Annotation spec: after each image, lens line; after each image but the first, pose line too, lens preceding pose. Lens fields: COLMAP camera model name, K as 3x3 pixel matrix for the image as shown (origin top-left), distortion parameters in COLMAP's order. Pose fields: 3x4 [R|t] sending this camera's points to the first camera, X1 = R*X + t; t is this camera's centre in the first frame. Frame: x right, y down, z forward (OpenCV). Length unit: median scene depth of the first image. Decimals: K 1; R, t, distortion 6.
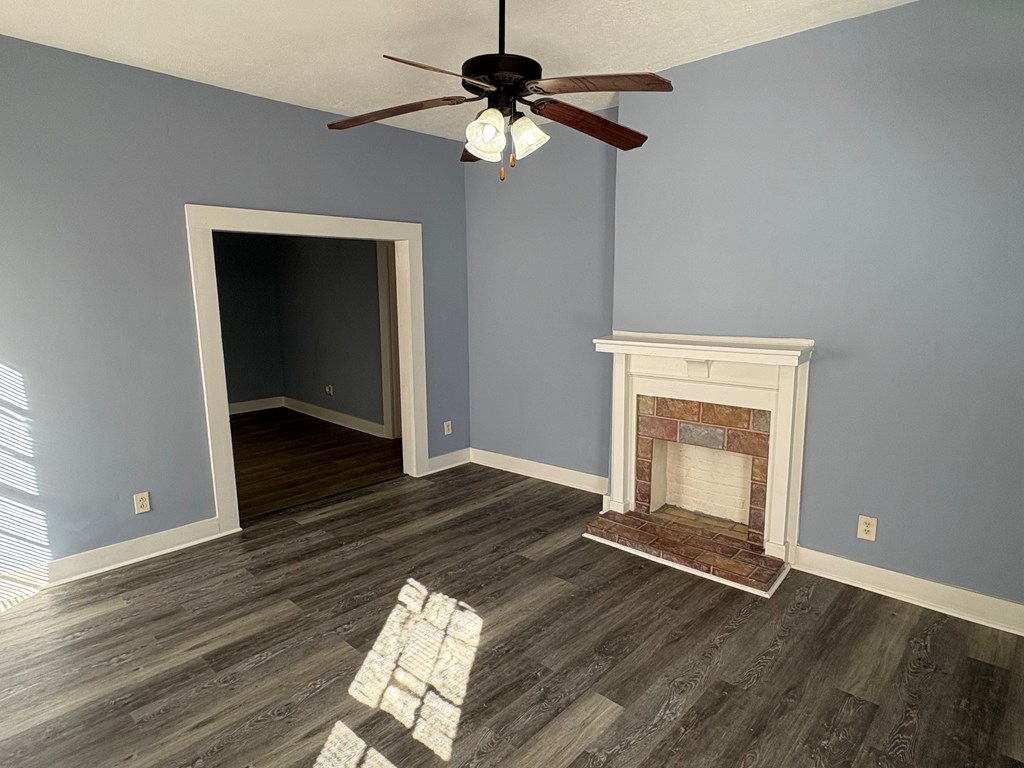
lens RADIAL K [[590.6, 0, 512.0], [0, 590.6, 384.0], [0, 0, 1]] dist [-0.001767, 0.000933]
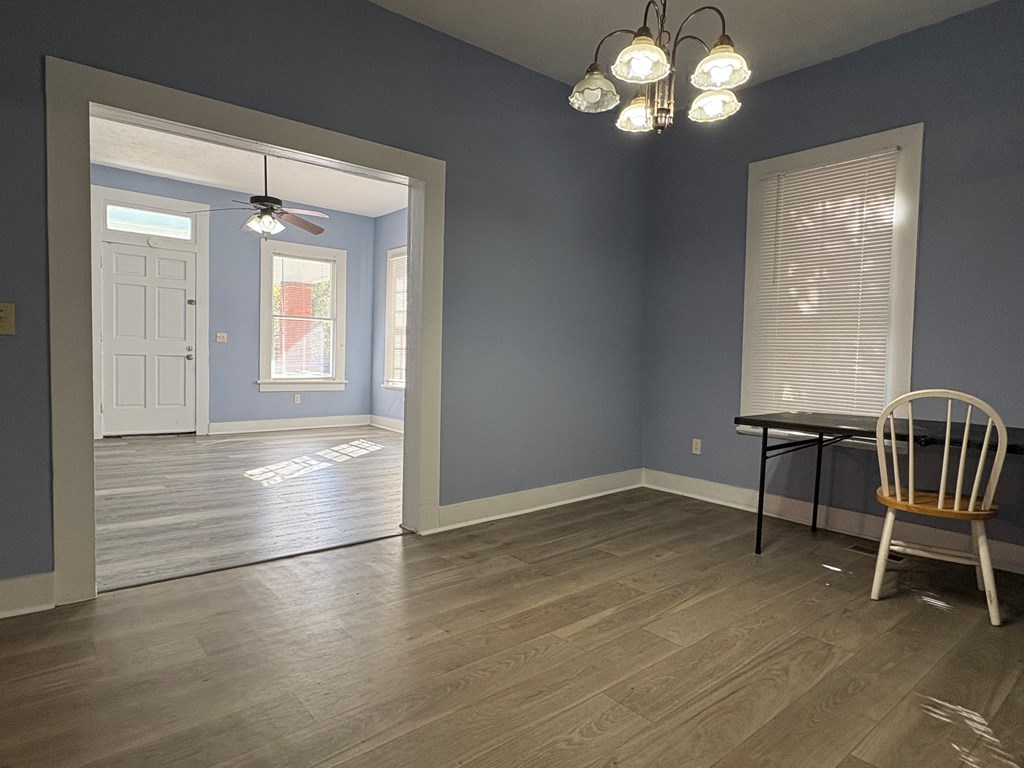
lens RADIAL K [[590.6, 0, 512.0], [0, 590.6, 384.0], [0, 0, 1]] dist [-0.001767, 0.000933]
pose [[-0.991156, -0.025167, 0.130297, -0.870617], [0.003012, 0.977333, 0.211684, -0.172214], [-0.132671, 0.210204, -0.968614, 2.124386]]
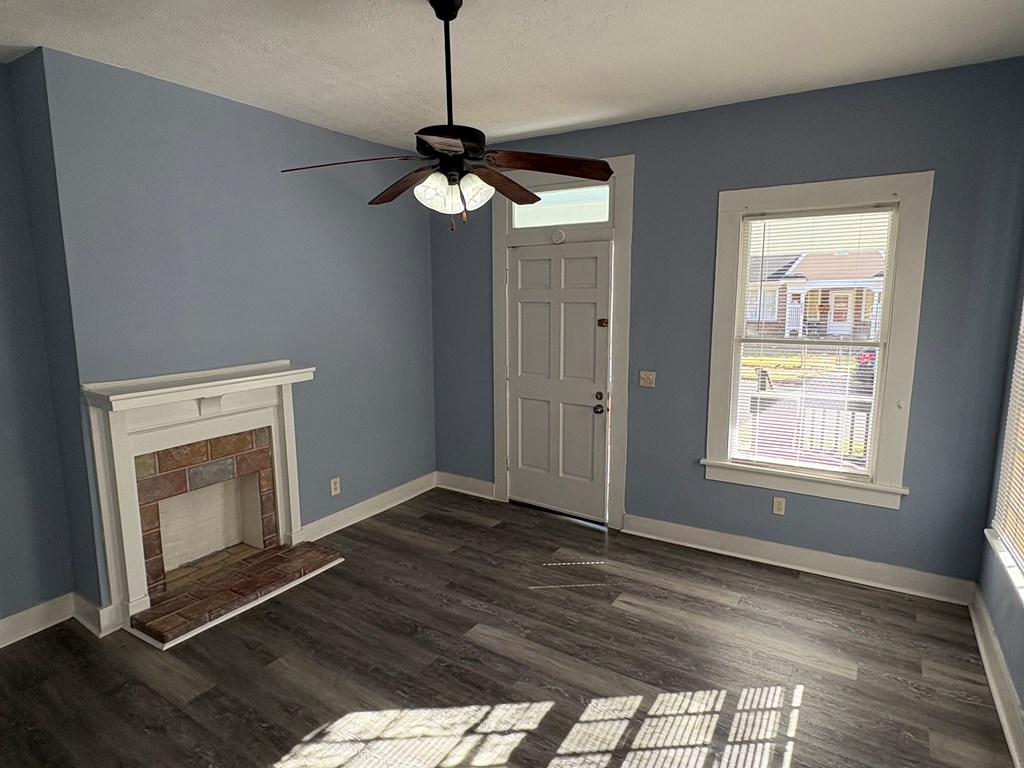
lens RADIAL K [[586.4, 0, 508.4], [0, 586.4, 387.4], [0, 0, 1]] dist [-0.004266, 0.000119]
pose [[-0.176998, -0.140931, 0.974069, -0.724697], [0.172259, 0.969983, 0.171640, -0.138871], [-0.969019, 0.198173, -0.147408, 0.691844]]
